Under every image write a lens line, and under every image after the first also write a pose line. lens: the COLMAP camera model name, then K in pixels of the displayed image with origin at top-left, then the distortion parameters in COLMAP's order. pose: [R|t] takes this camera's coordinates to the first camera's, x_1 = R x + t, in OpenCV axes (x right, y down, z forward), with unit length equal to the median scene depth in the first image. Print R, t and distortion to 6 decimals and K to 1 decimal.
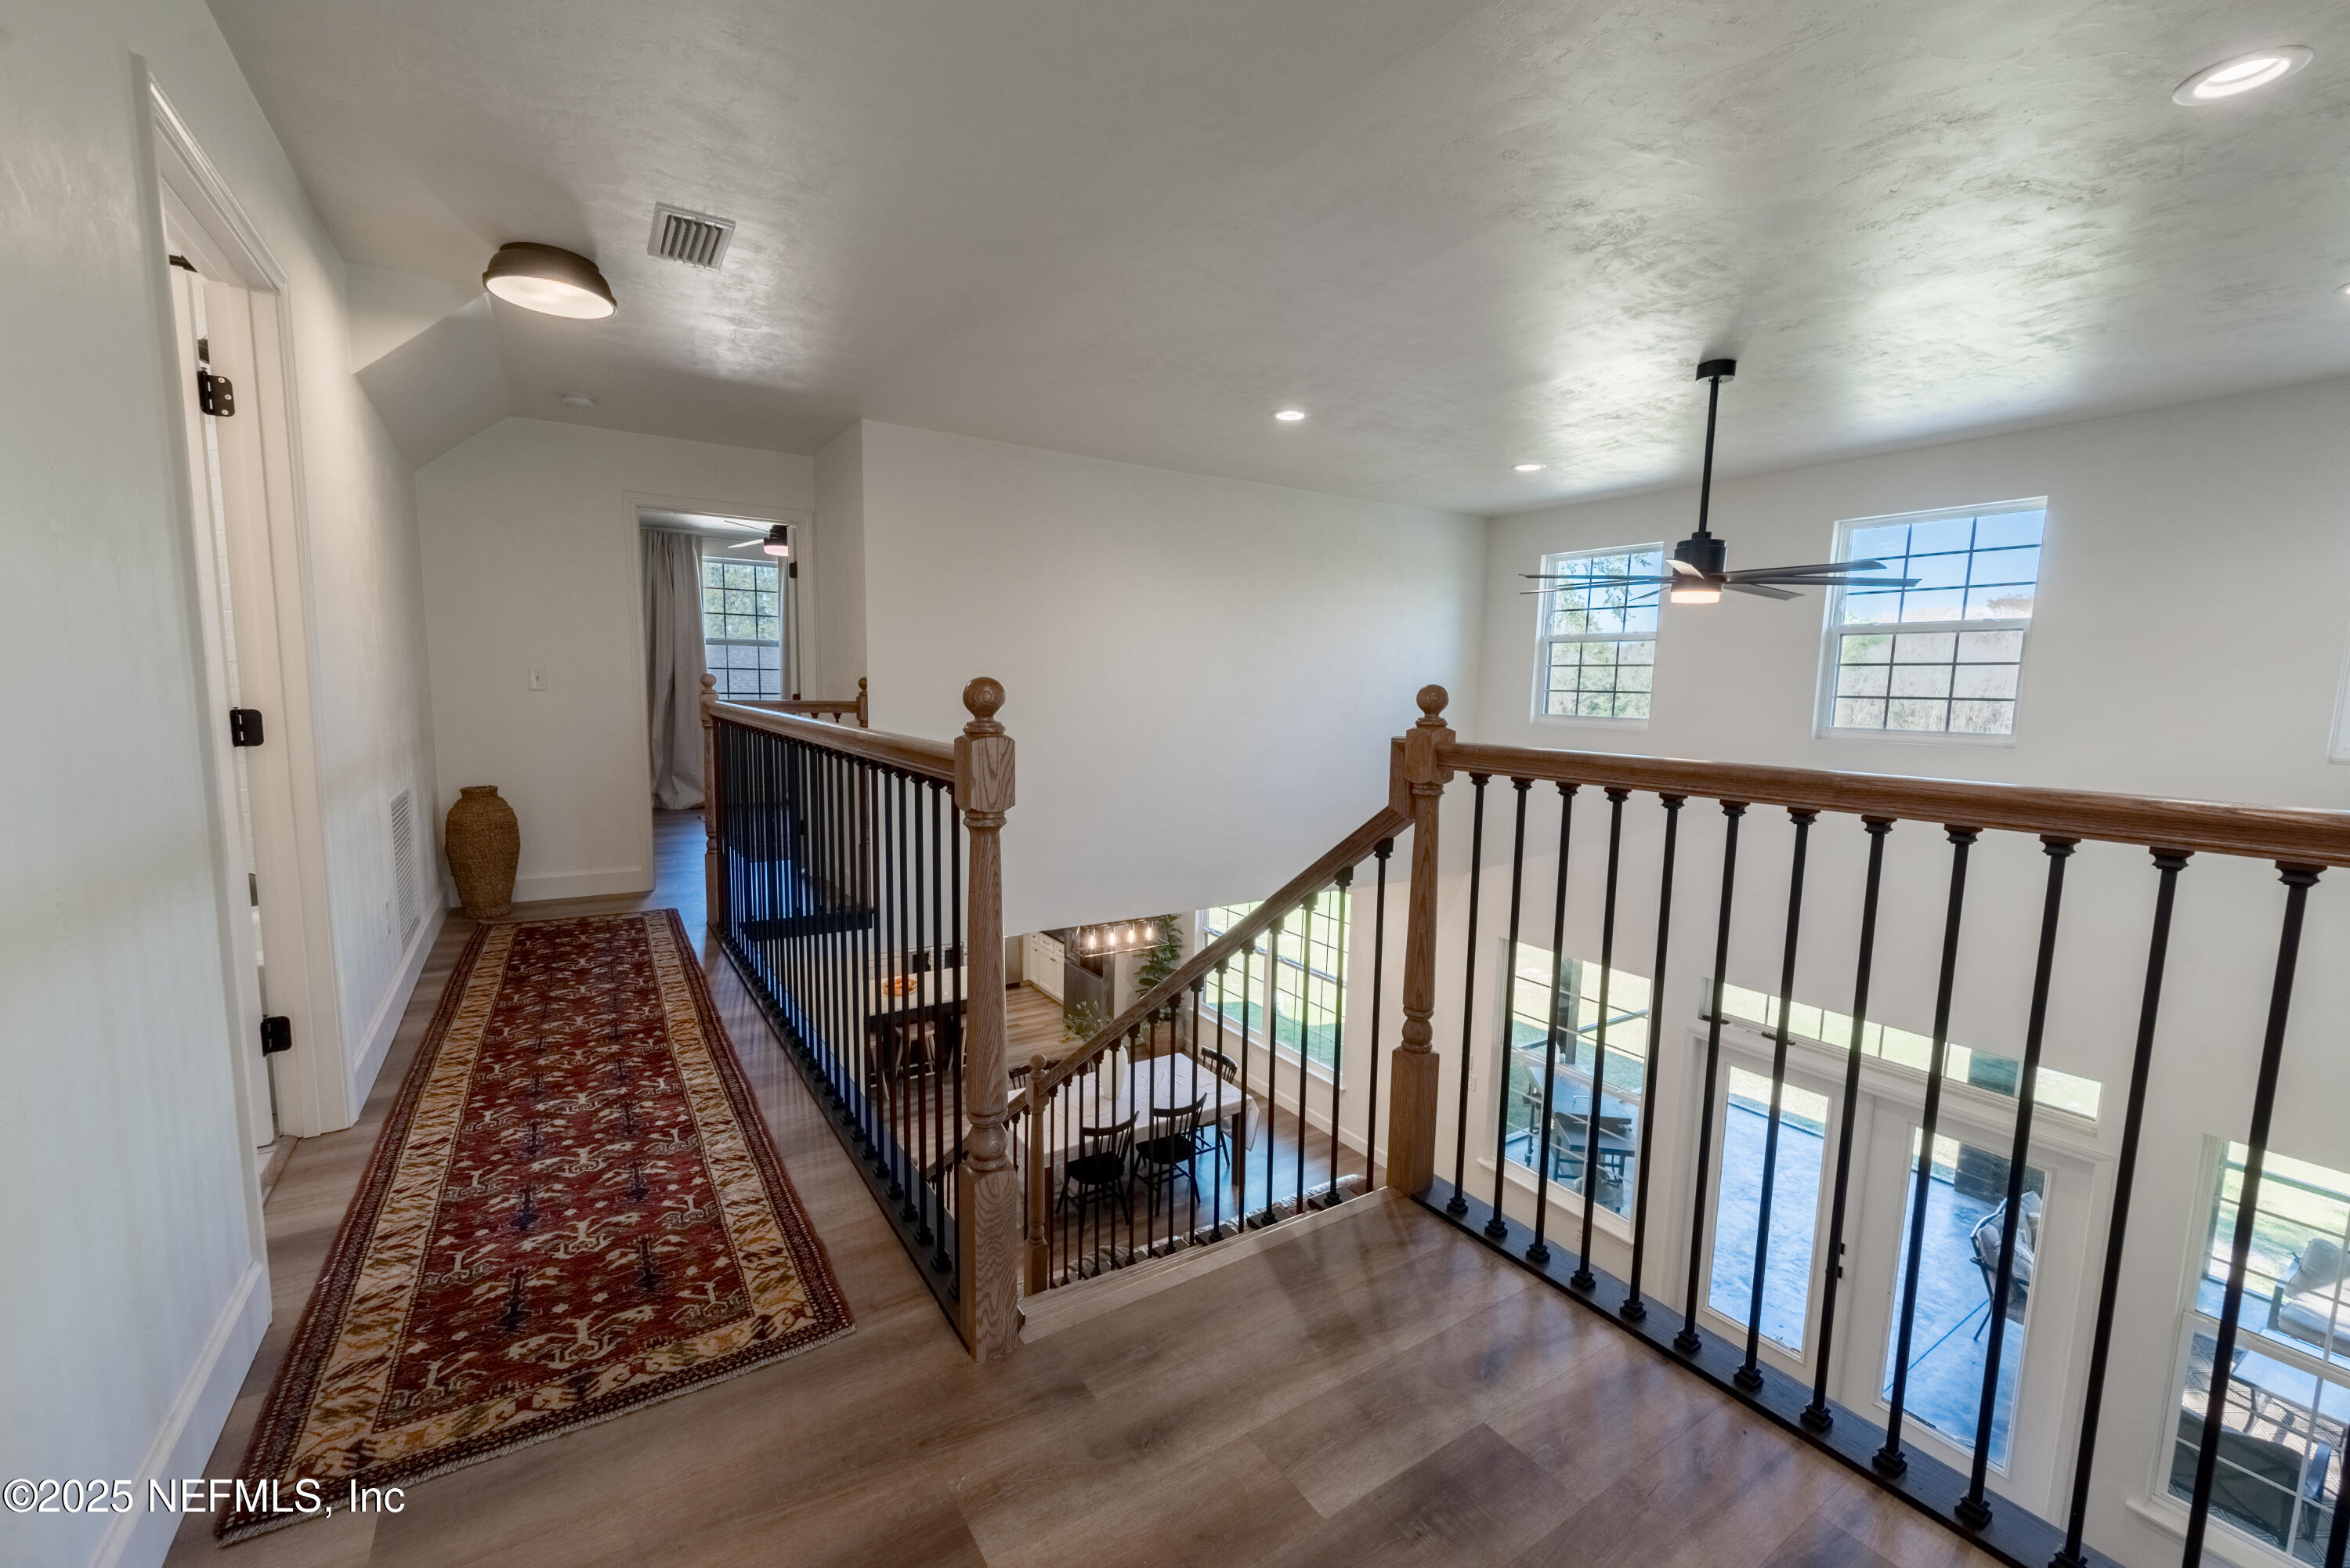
lens RADIAL K [[956.3, 0, 1173.2], [0, 956.3, 790.8], [0, 0, 1]] dist [0.000941, 0.000031]
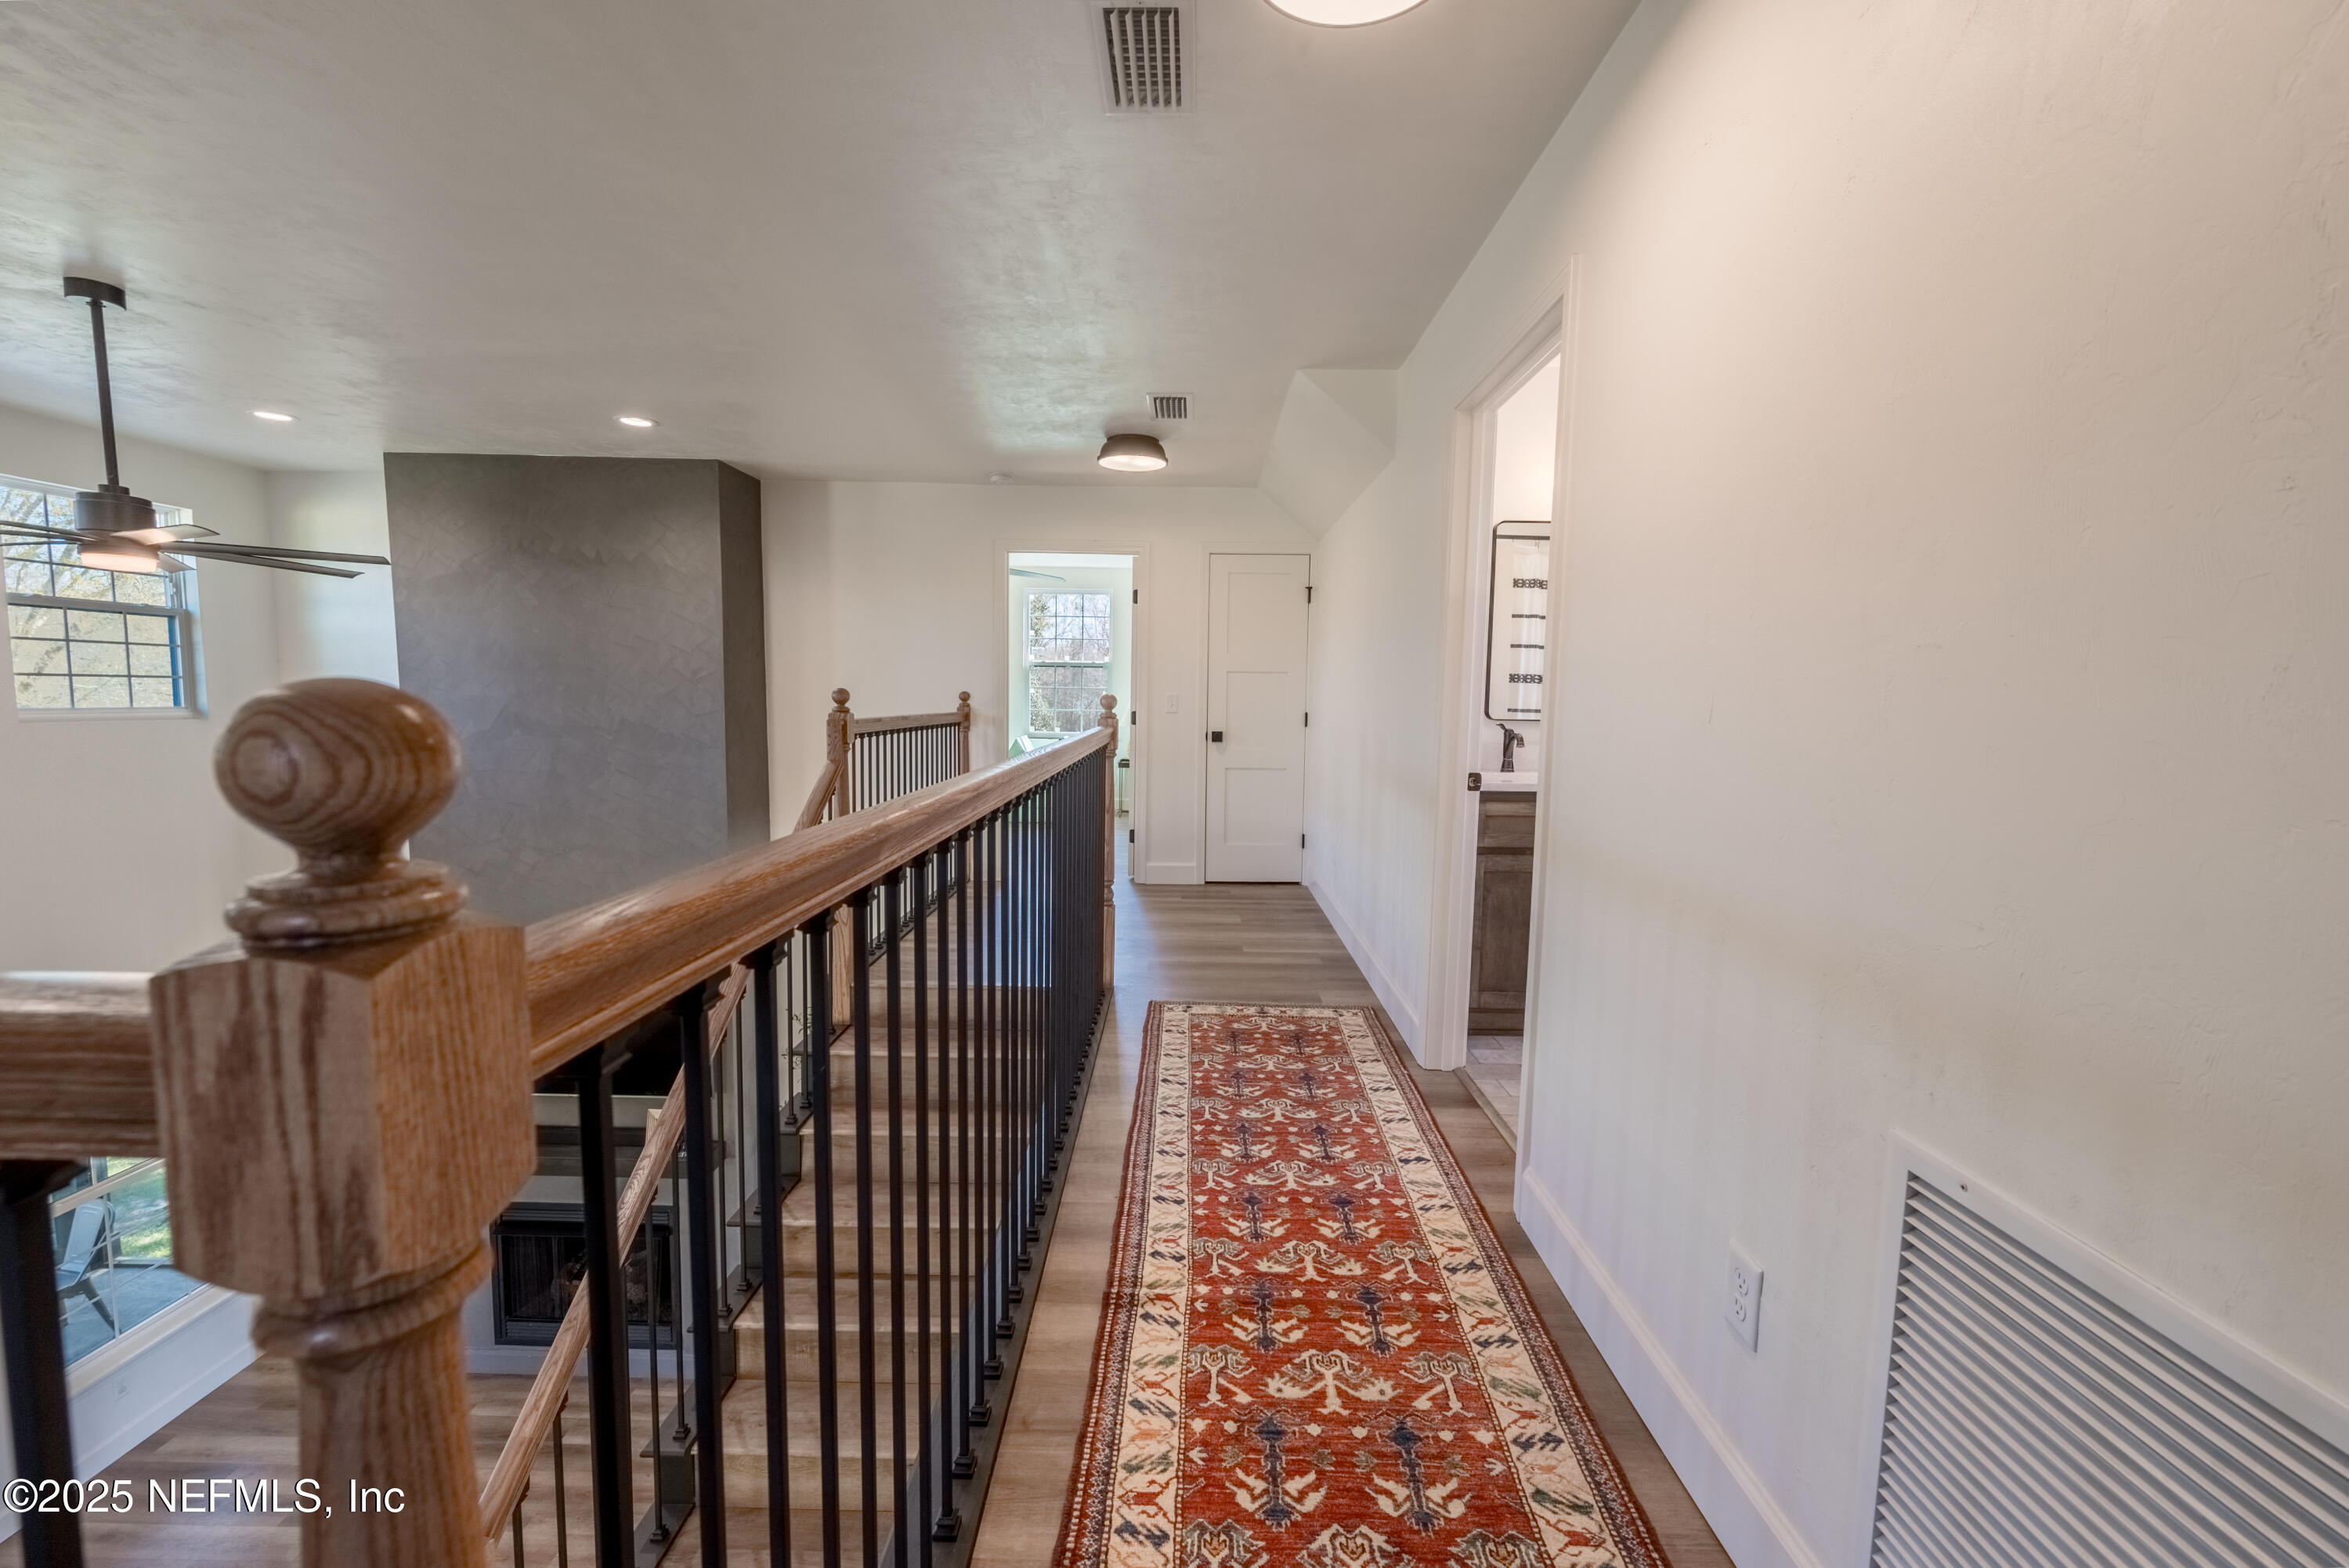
lens RADIAL K [[956.0, 0, 1172.7], [0, 956.0, 790.8], [0, 0, 1]] dist [0.000941, 0.000031]
pose [[-0.832352, -0.086761, 0.547415, -1.058447], [0.032318, 0.978394, 0.204207, -0.228247], [-0.553305, 0.187663, -0.811564, 1.846760]]
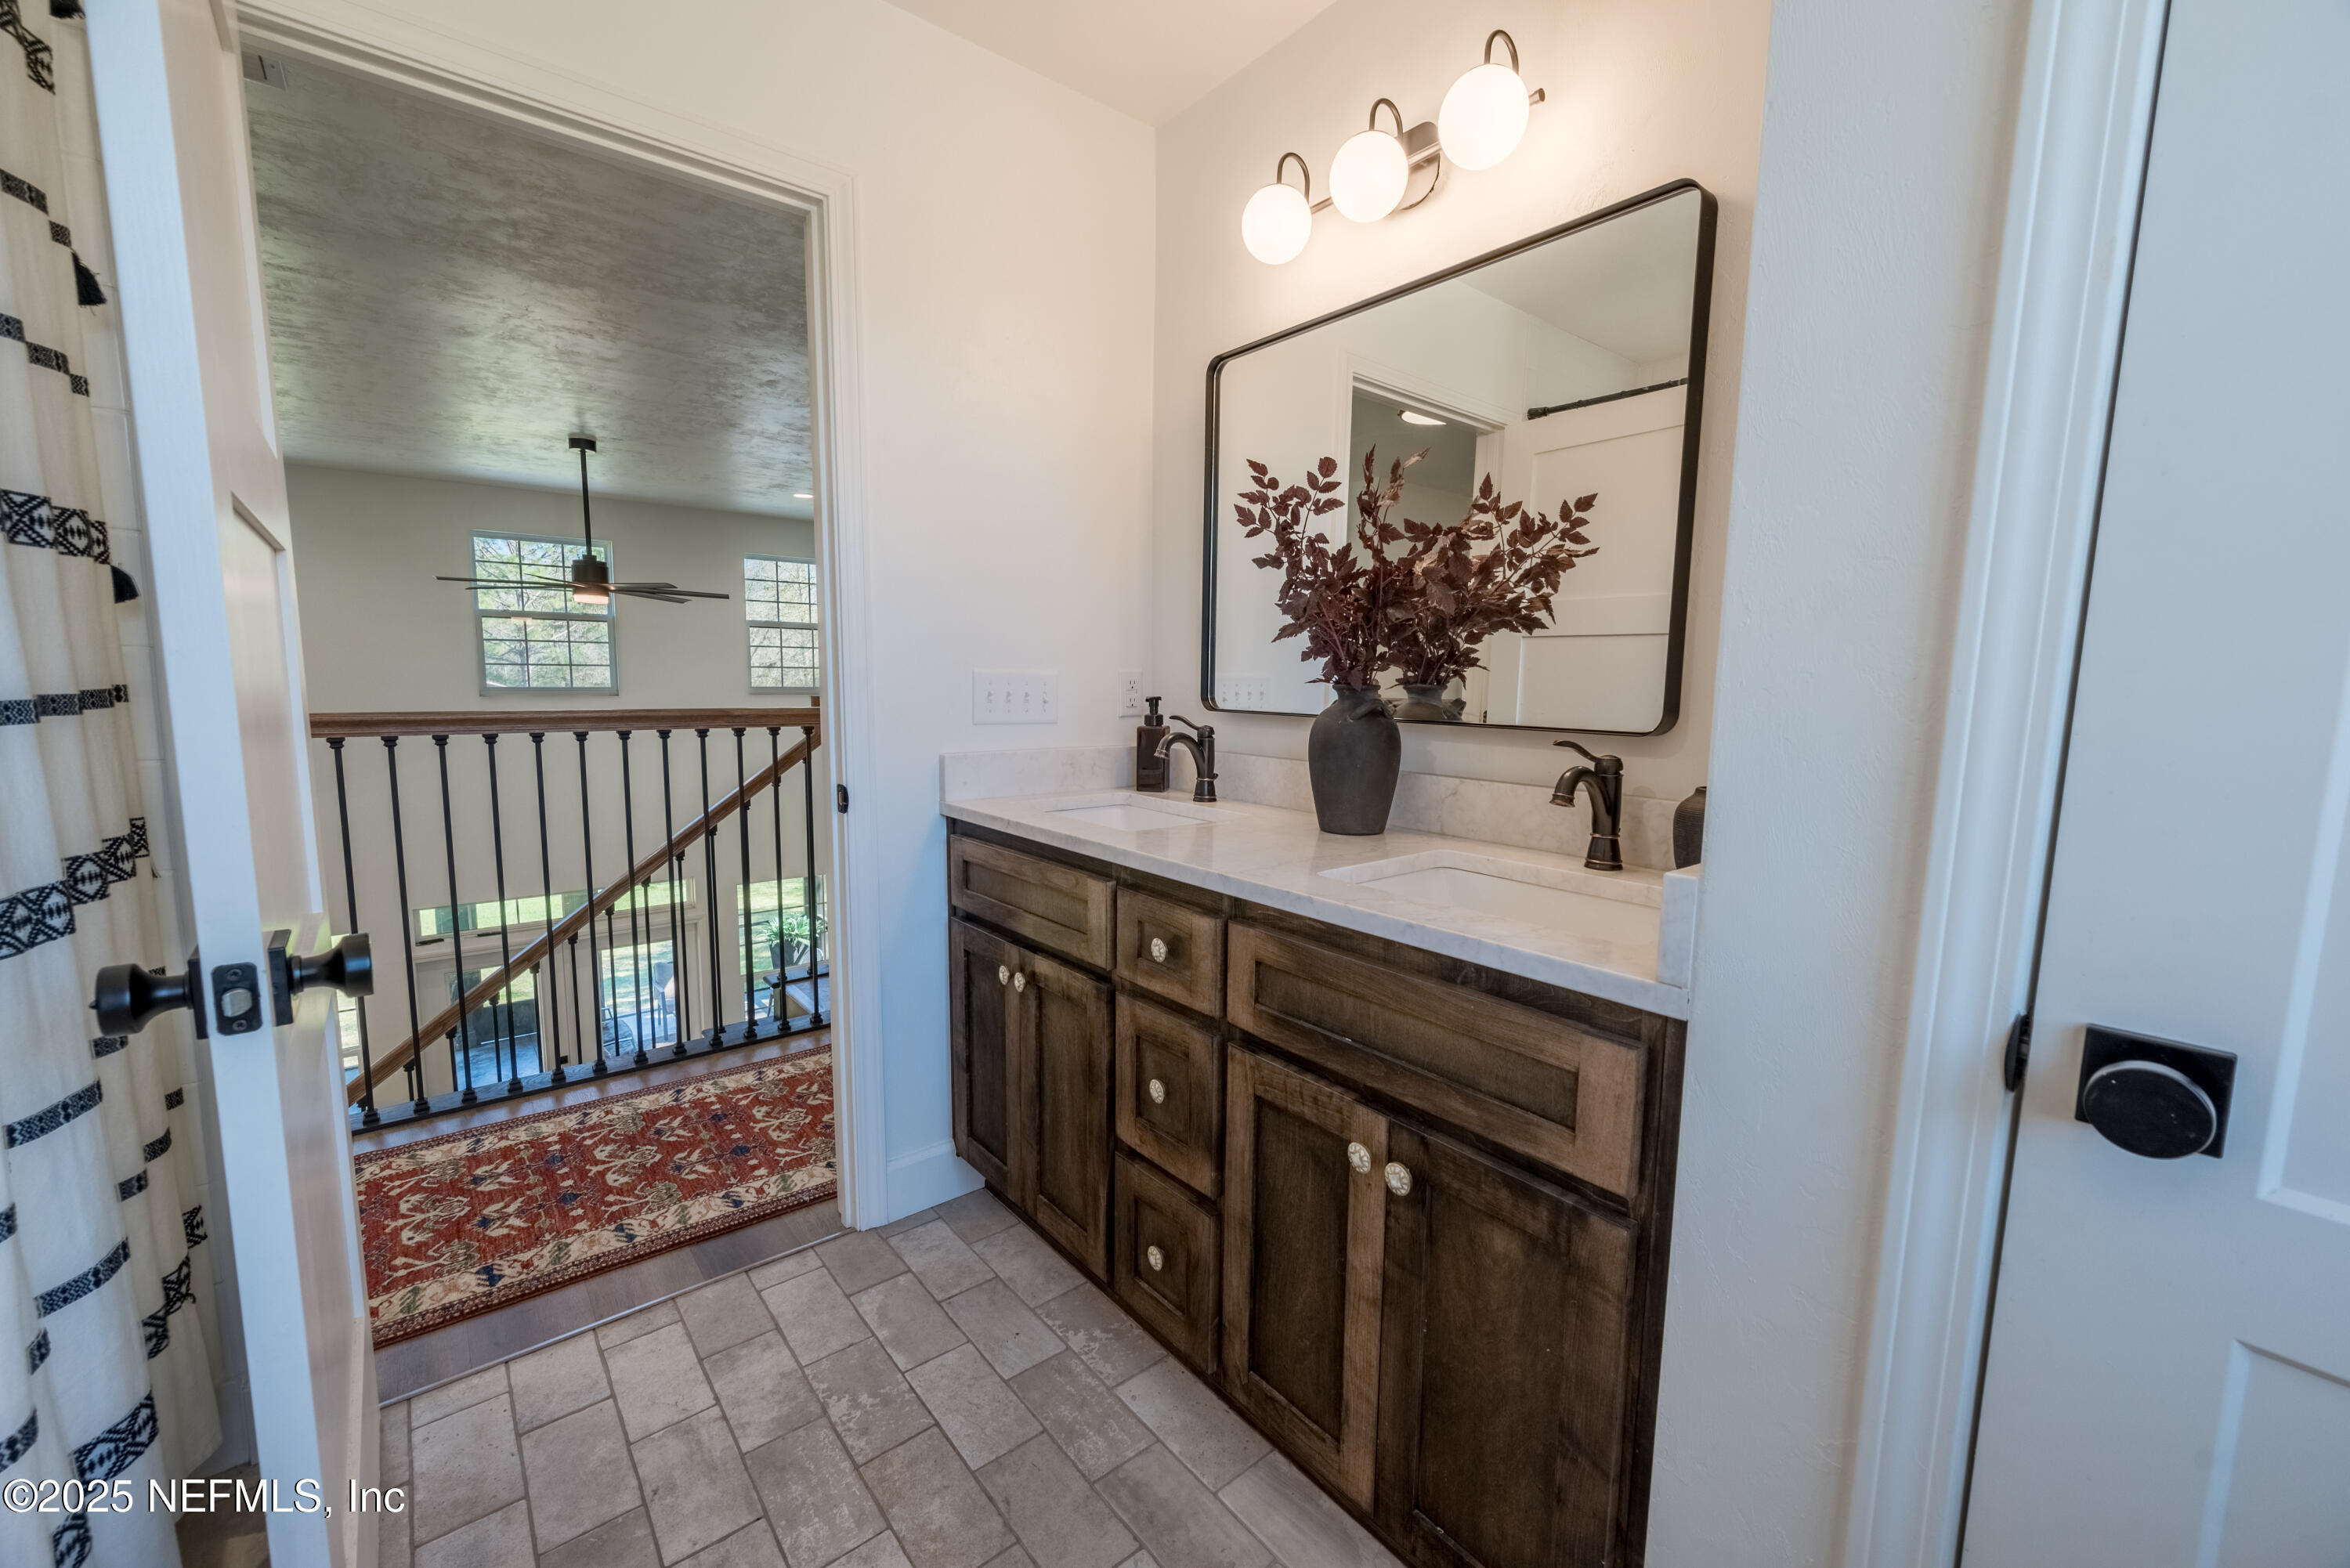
lens RADIAL K [[930.5, 0, 1156.7], [0, 930.5, 788.2], [0, 0, 1]] dist [-0.000290, -0.000046]
pose [[-0.107037, -0.144788, 0.983656, -1.484418], [0.097288, 0.983067, 0.155287, -0.085141], [-0.989484, 0.112319, -0.091139, 0.472234]]
